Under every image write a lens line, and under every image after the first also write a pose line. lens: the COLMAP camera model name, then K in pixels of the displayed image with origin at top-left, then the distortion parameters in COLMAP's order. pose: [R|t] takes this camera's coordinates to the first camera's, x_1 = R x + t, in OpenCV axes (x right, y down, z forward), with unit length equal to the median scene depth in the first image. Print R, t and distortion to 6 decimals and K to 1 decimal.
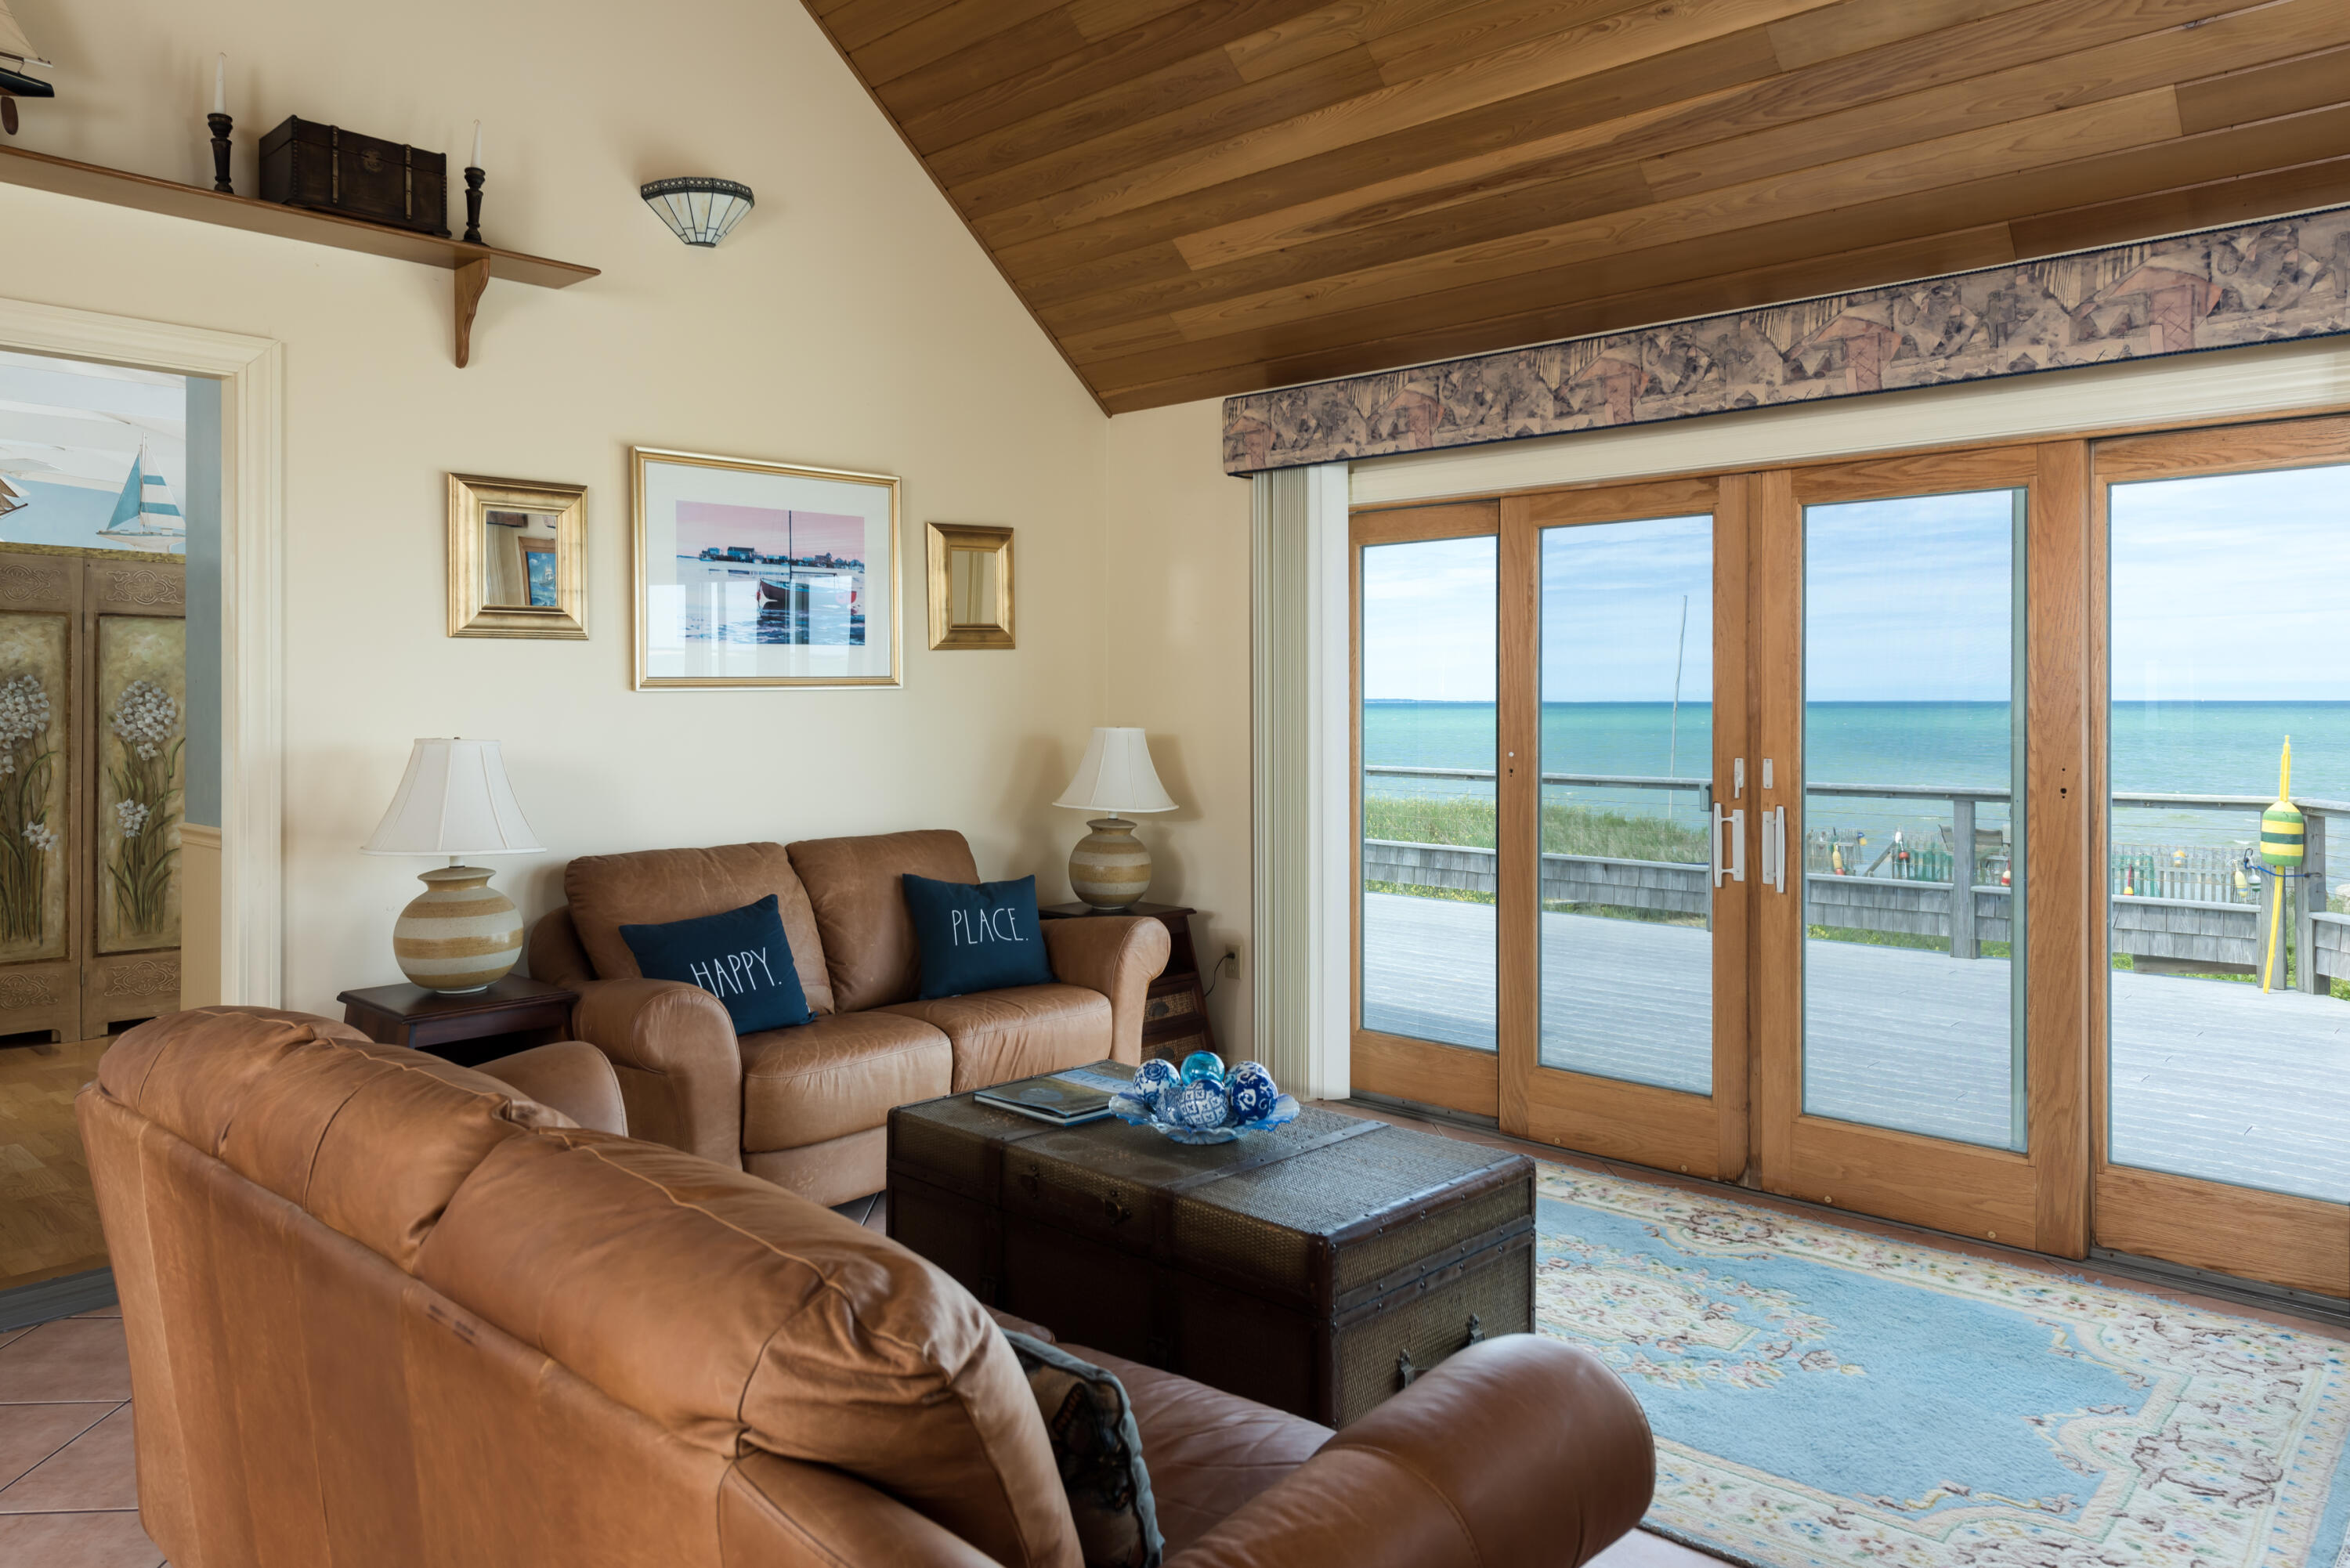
lens RADIAL K [[1555.5, 0, 1178.9], [0, 1555.5, 719.8], [0, 0, 1]] dist [0.006073, 0.000867]
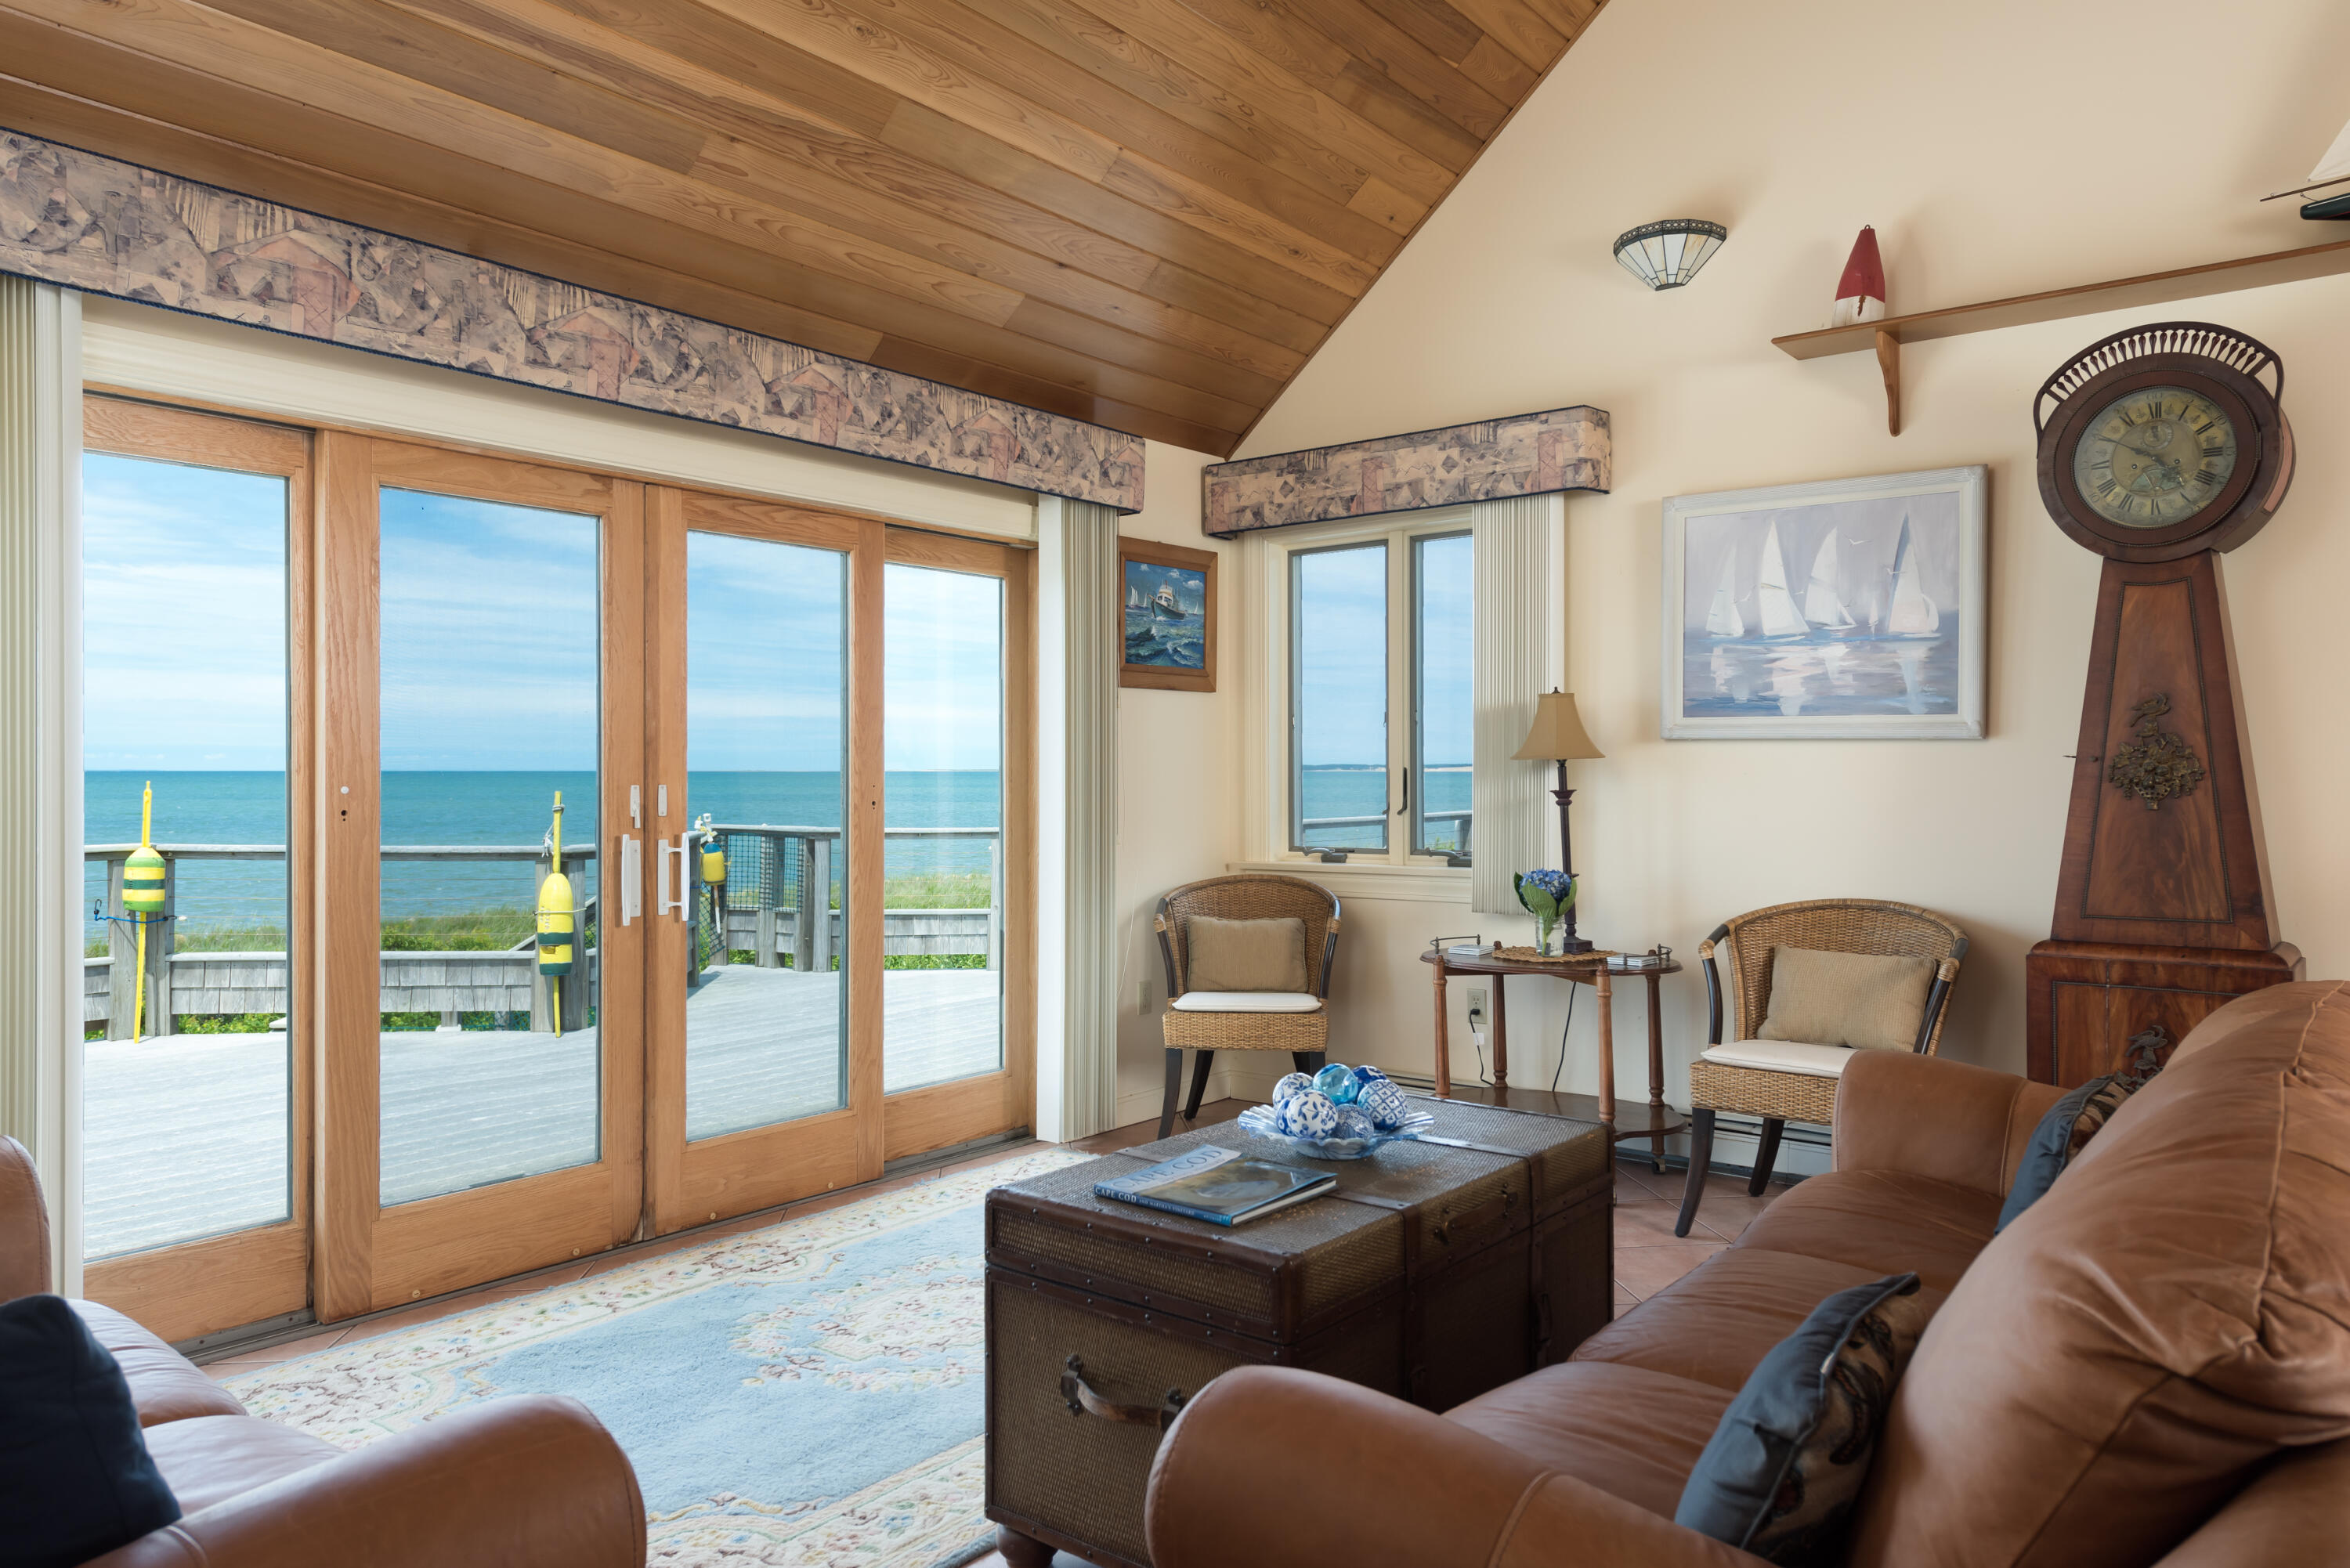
lens RADIAL K [[1584.3, 0, 1175.0], [0, 1584.3, 784.0], [0, 0, 1]] dist [0.021130, -0.024401]
pose [[-0.087371, -0.006739, 0.996153, -0.611645], [0.010712, 0.999913, 0.007704, 0.019857], [-0.996118, 0.011344, -0.087291, 0.751251]]
